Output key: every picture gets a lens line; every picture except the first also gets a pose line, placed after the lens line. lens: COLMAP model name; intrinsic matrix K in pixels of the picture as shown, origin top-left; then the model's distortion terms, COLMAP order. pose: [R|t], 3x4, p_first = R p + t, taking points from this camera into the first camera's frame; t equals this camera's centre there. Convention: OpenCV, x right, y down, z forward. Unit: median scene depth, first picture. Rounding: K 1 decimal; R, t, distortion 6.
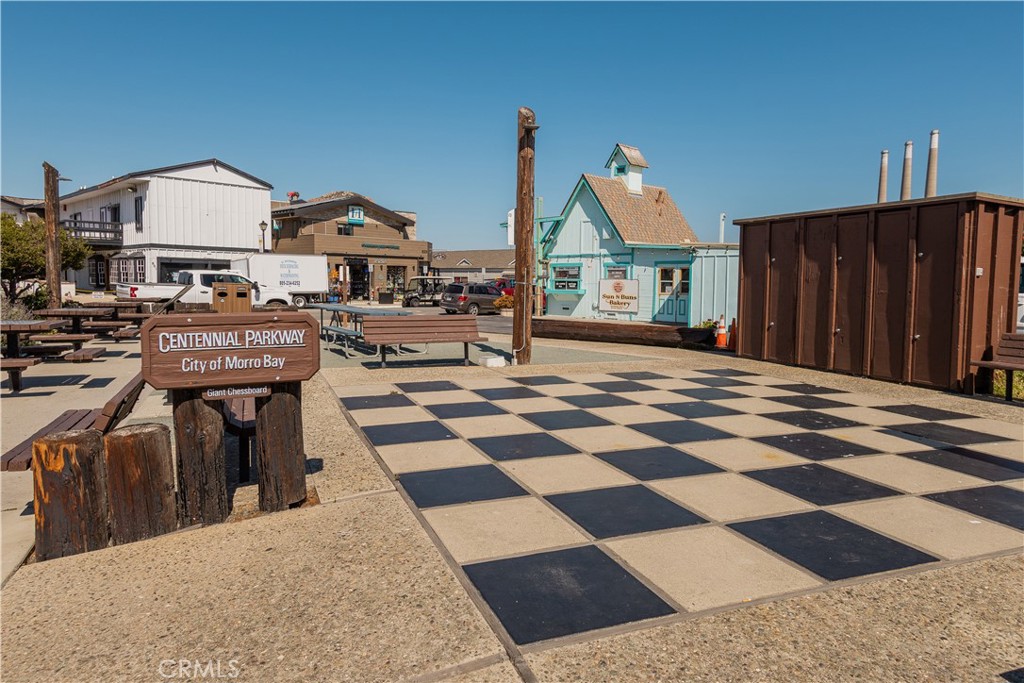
lens RADIAL K [[707.3, 0, 505.2], [0, 707.3, 334.7], [0, 0, 1]] dist [0.052363, 0.001024]
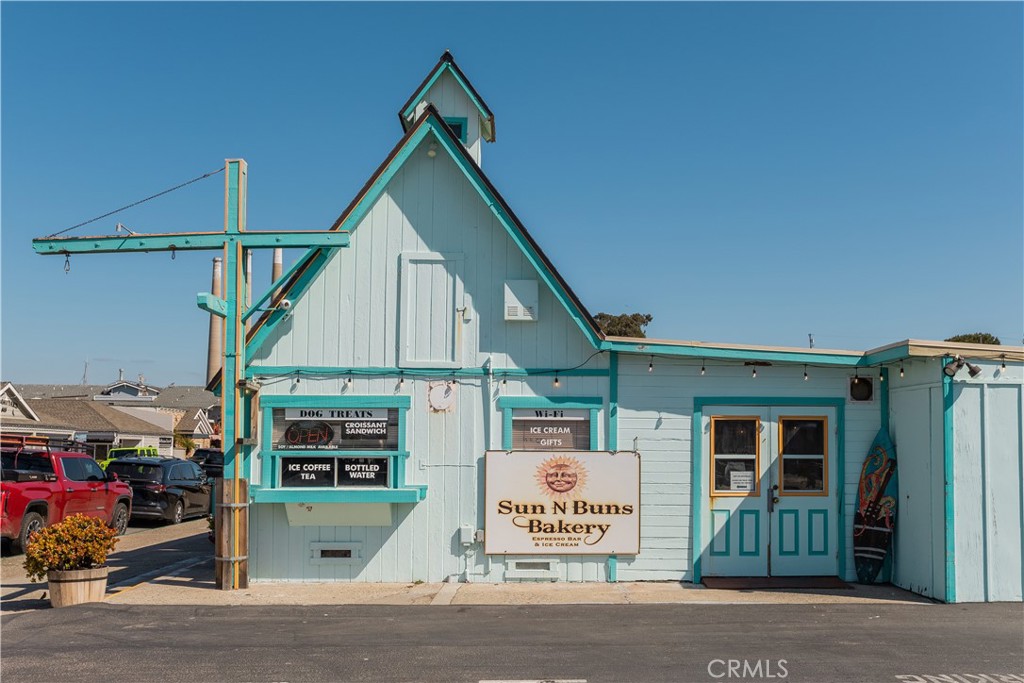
lens RADIAL K [[996.5, 0, 529.8], [0, 996.5, 371.8], [0, 0, 1]] dist [0.003086, 0.000000]
pose [[0.661966, 0.040681, 0.748429, -0.177220], [0.060425, 0.992379, -0.107386, -0.065335], [-0.747094, 0.116310, 0.654464, 0.707105]]
